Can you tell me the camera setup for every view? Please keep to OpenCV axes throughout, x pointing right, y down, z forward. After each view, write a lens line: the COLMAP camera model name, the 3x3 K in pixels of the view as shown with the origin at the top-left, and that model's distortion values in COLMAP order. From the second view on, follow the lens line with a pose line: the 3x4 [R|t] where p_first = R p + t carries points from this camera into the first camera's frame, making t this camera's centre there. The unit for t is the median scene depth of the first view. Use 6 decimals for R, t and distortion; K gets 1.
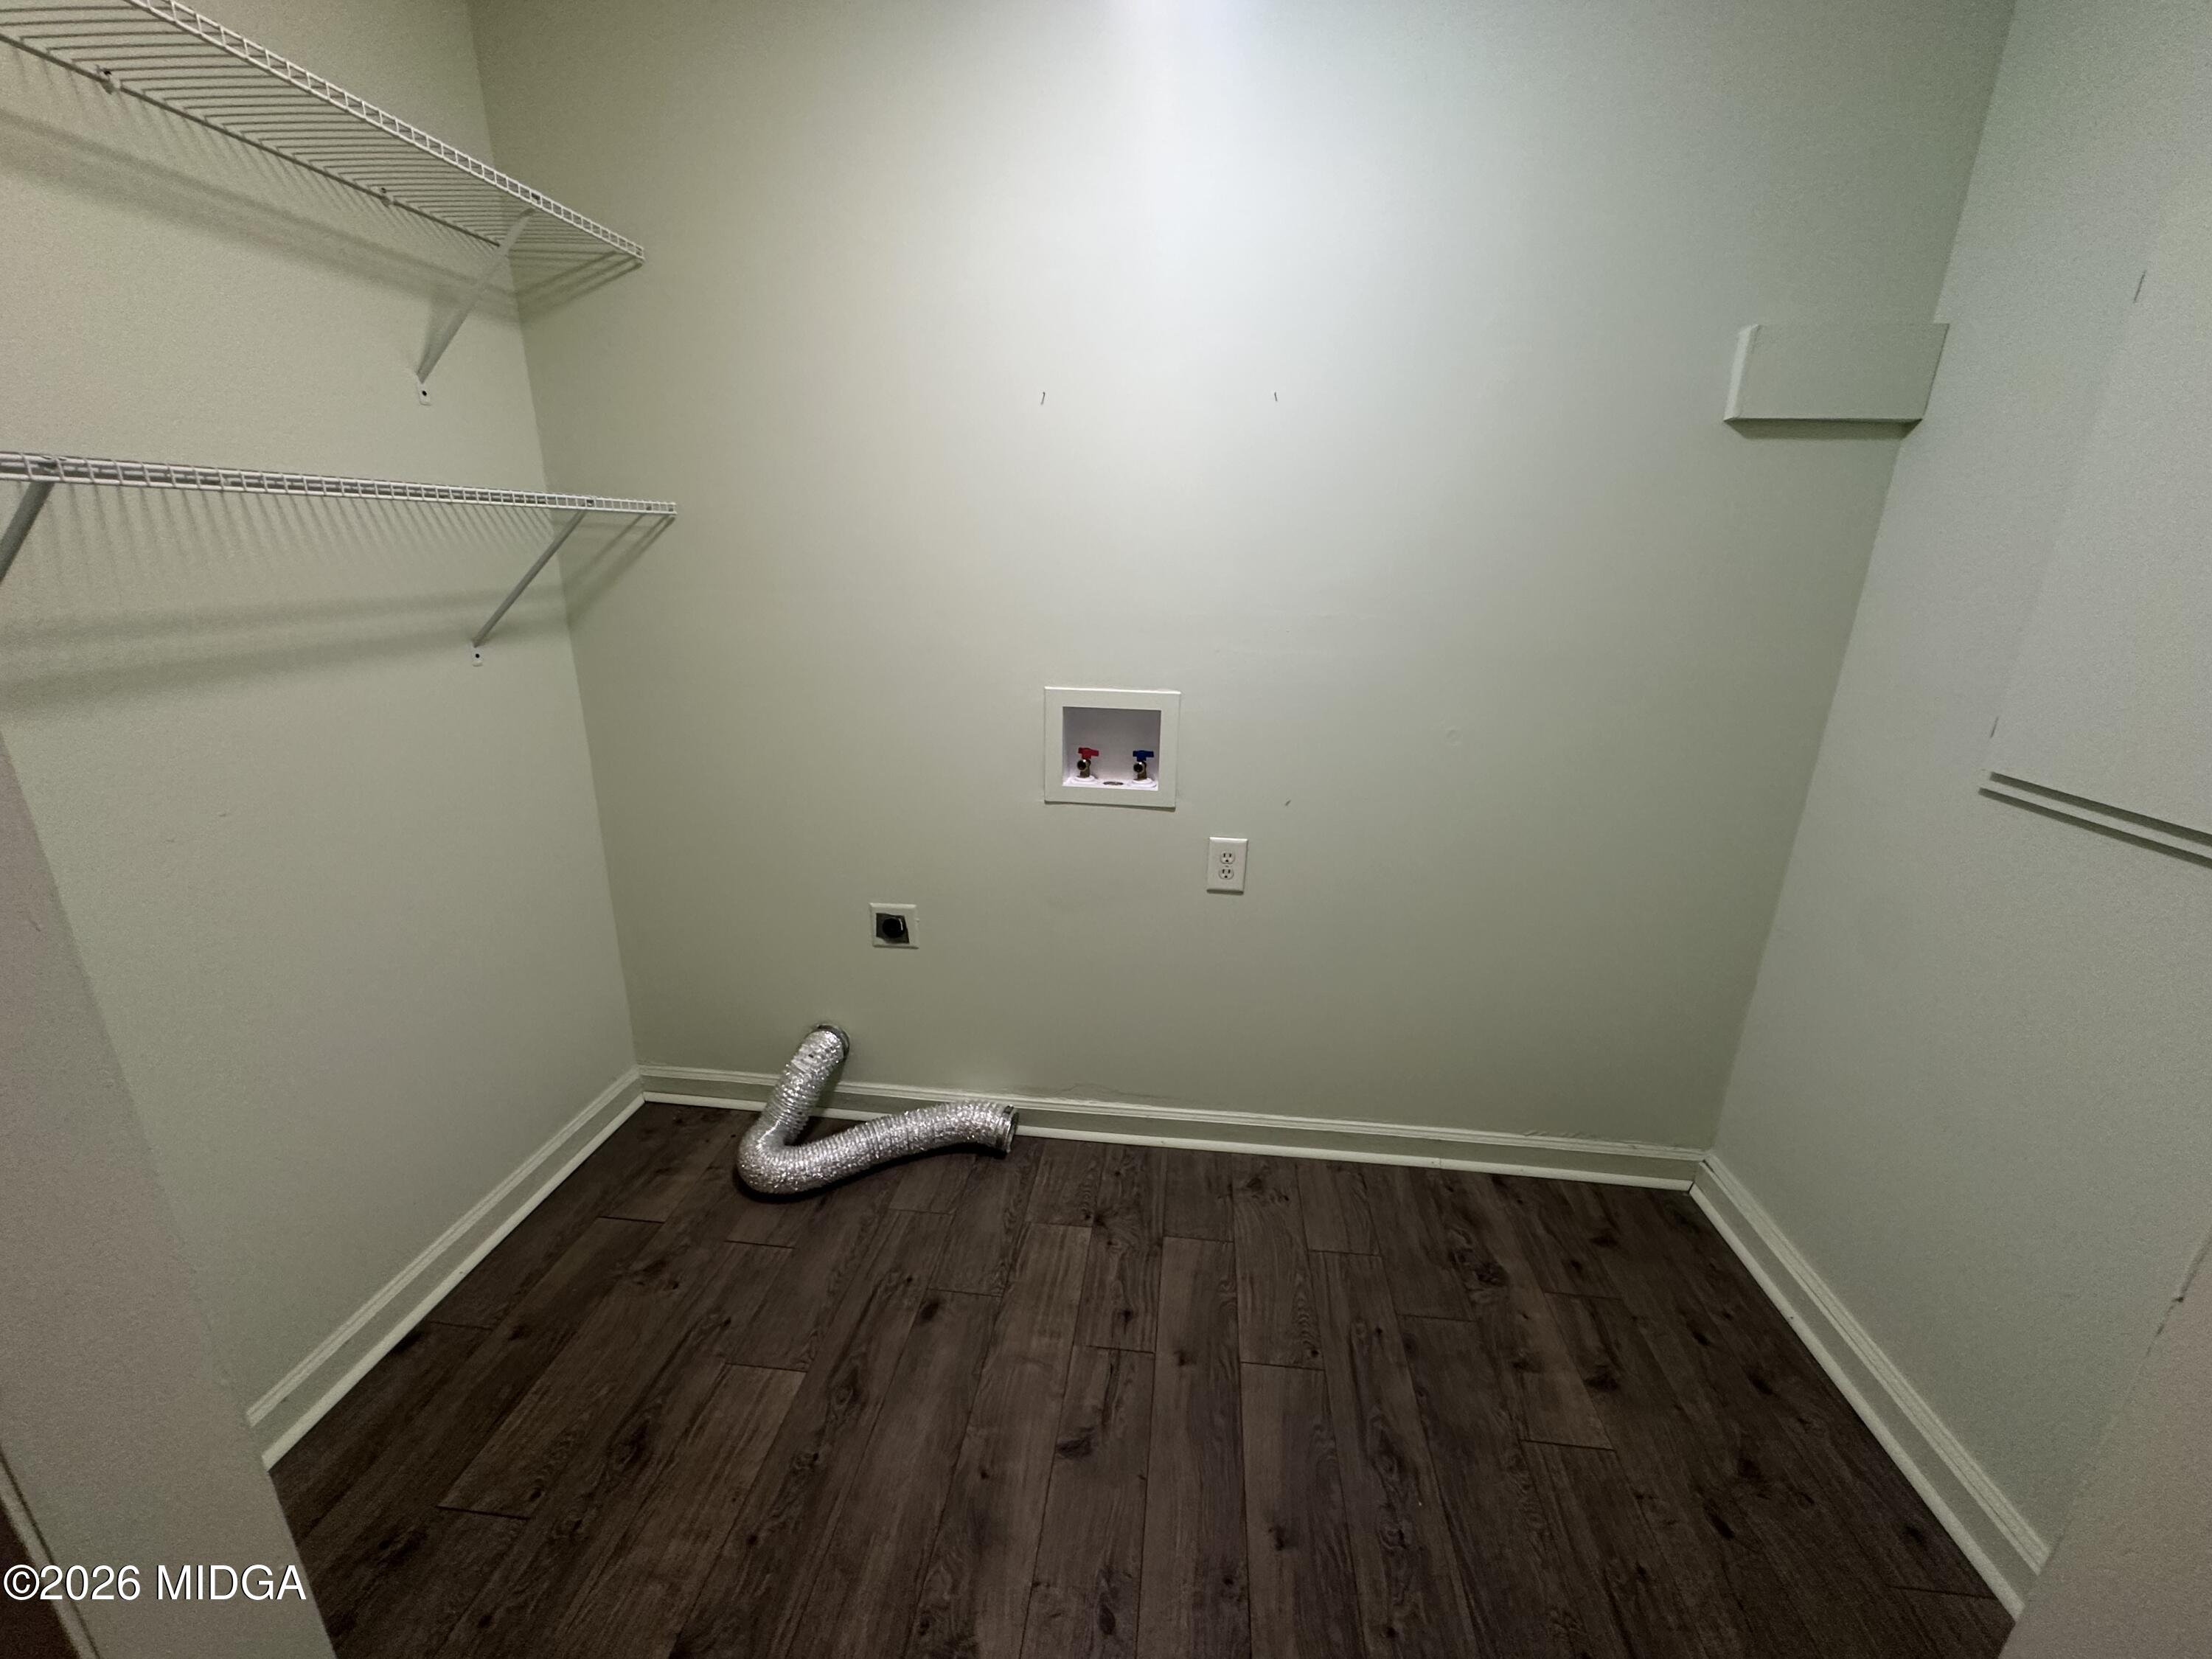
lens RADIAL K [[888.1, 0, 1106.9], [0, 888.1, 827.2], [0, 0, 1]] dist [-0.002563, -0.000706]
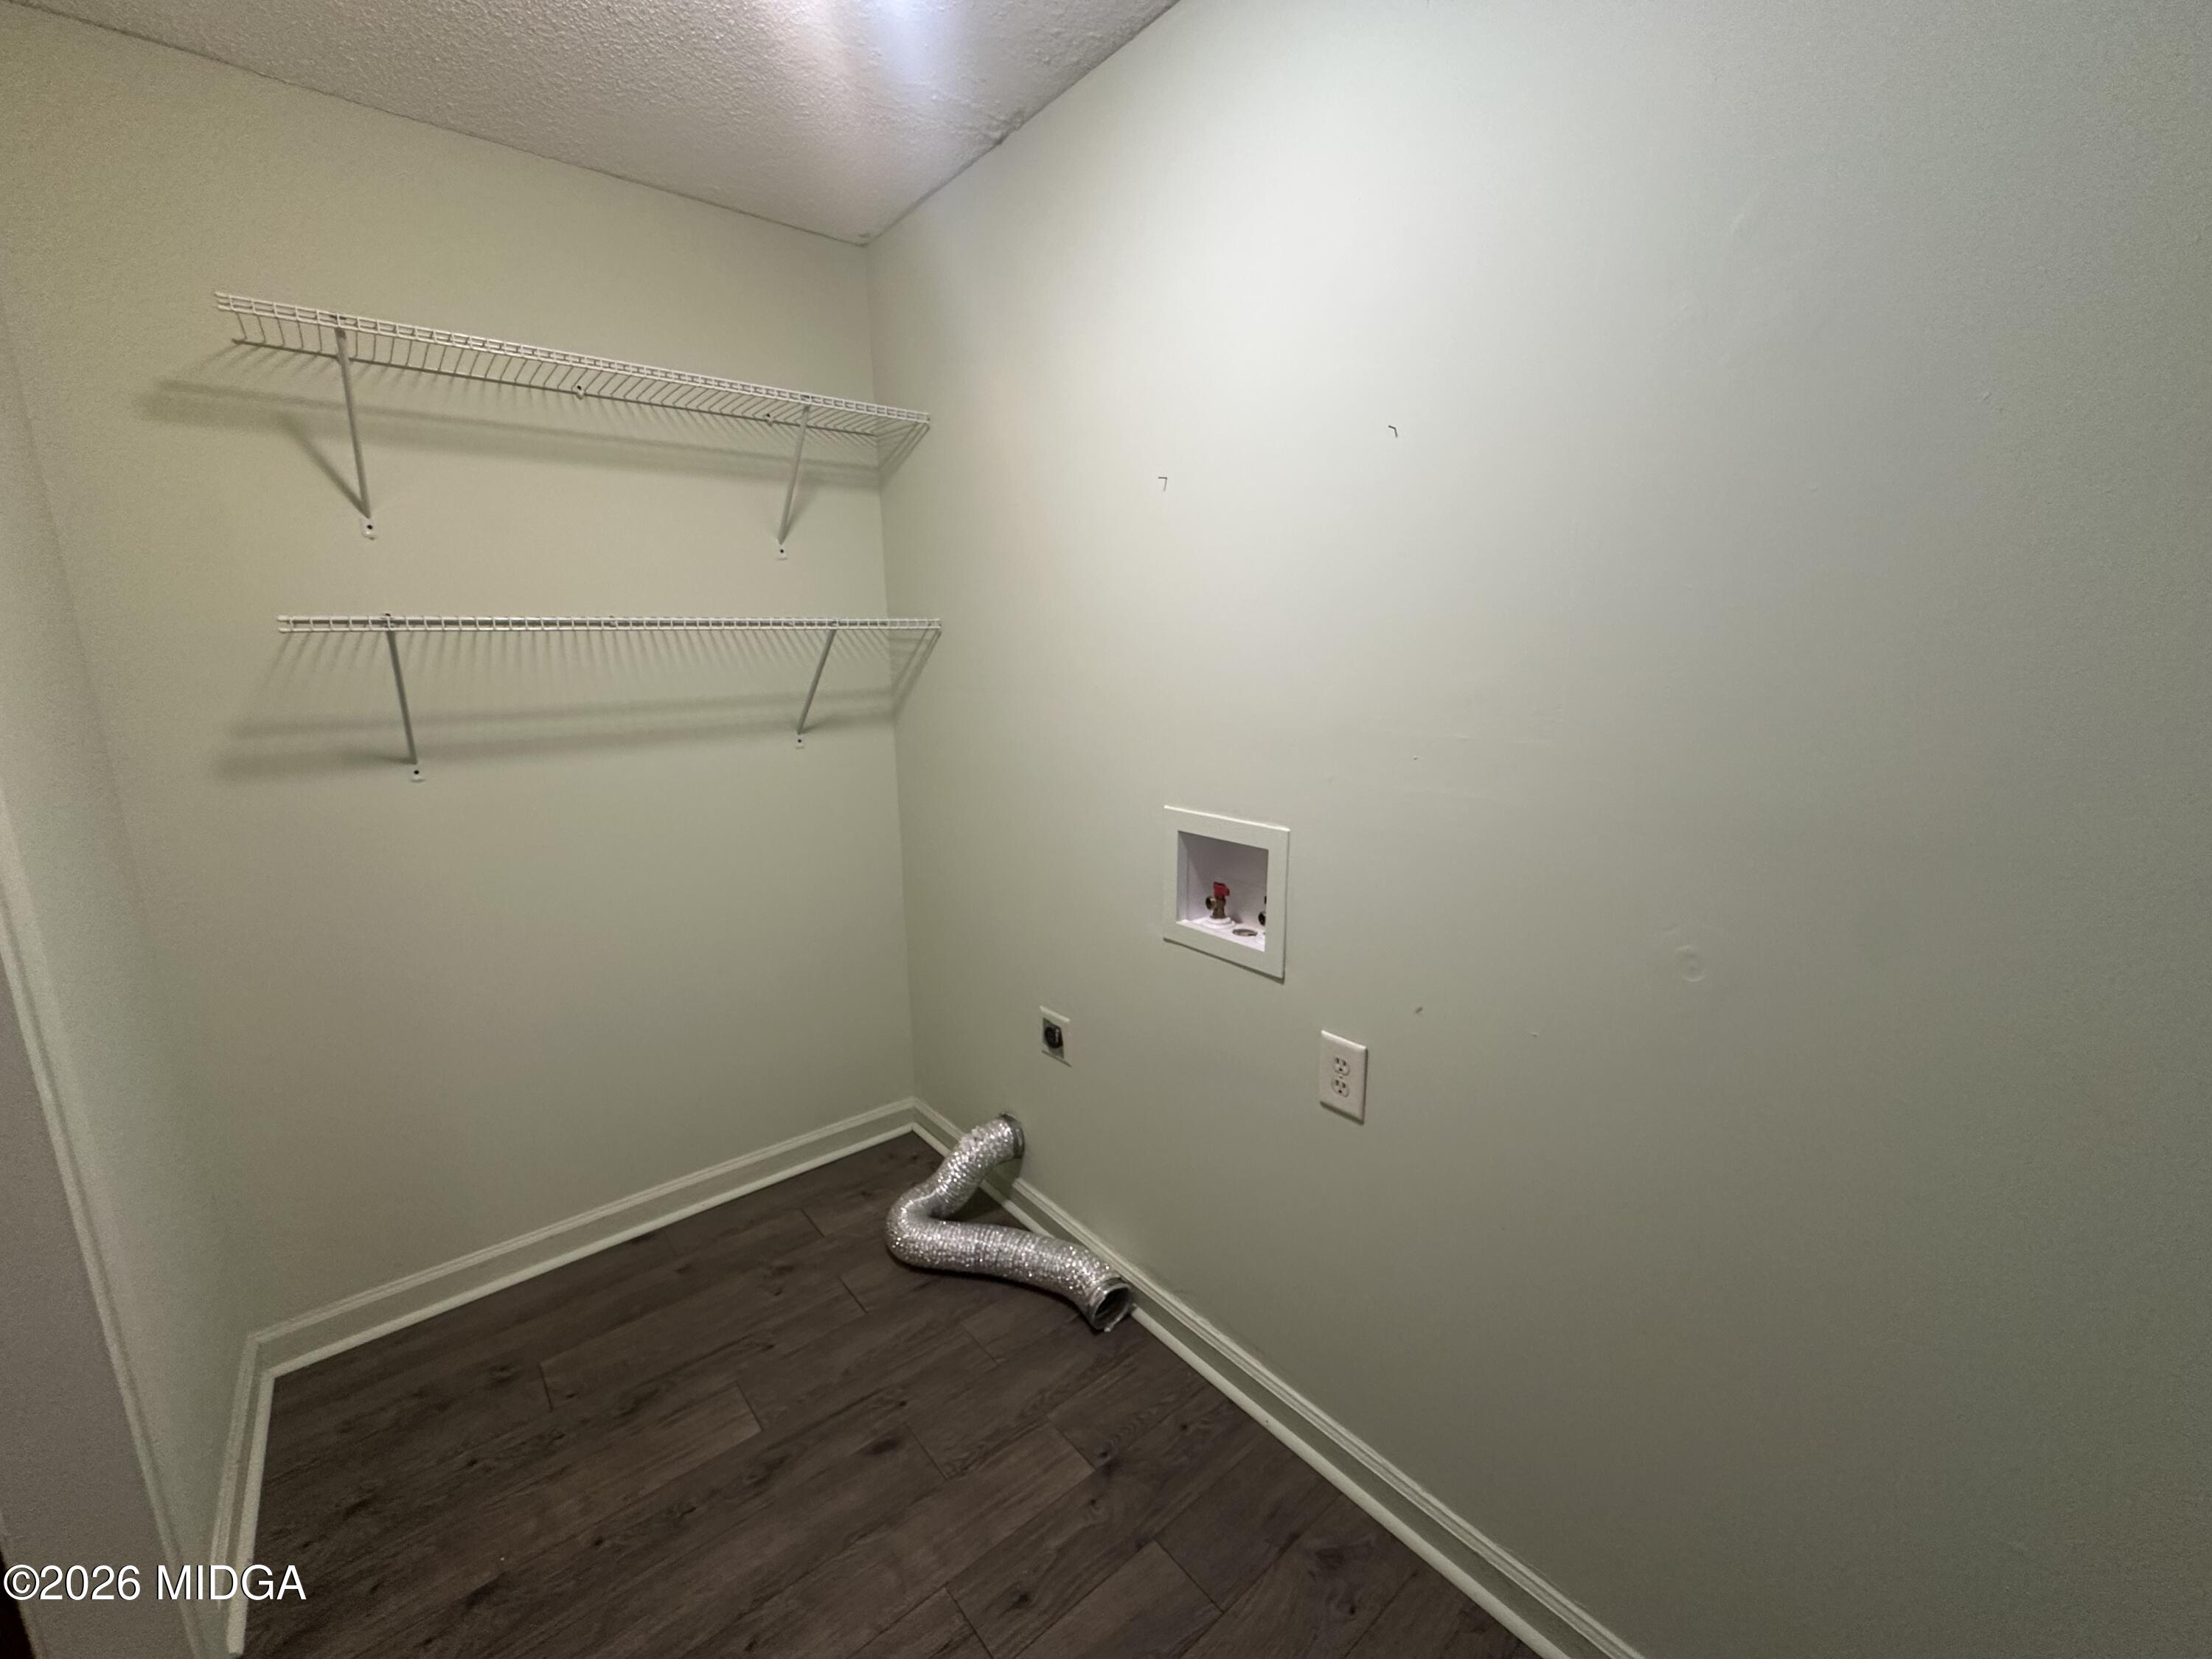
lens RADIAL K [[888.1, 0, 1106.9], [0, 888.1, 827.2], [0, 0, 1]] dist [-0.002563, -0.000706]
pose [[0.719399, 0.111208, -0.685637, 0.490634], [-0.184251, 0.982291, -0.033999, -0.099331], [0.669714, 0.150788, 0.727149, 0.343440]]
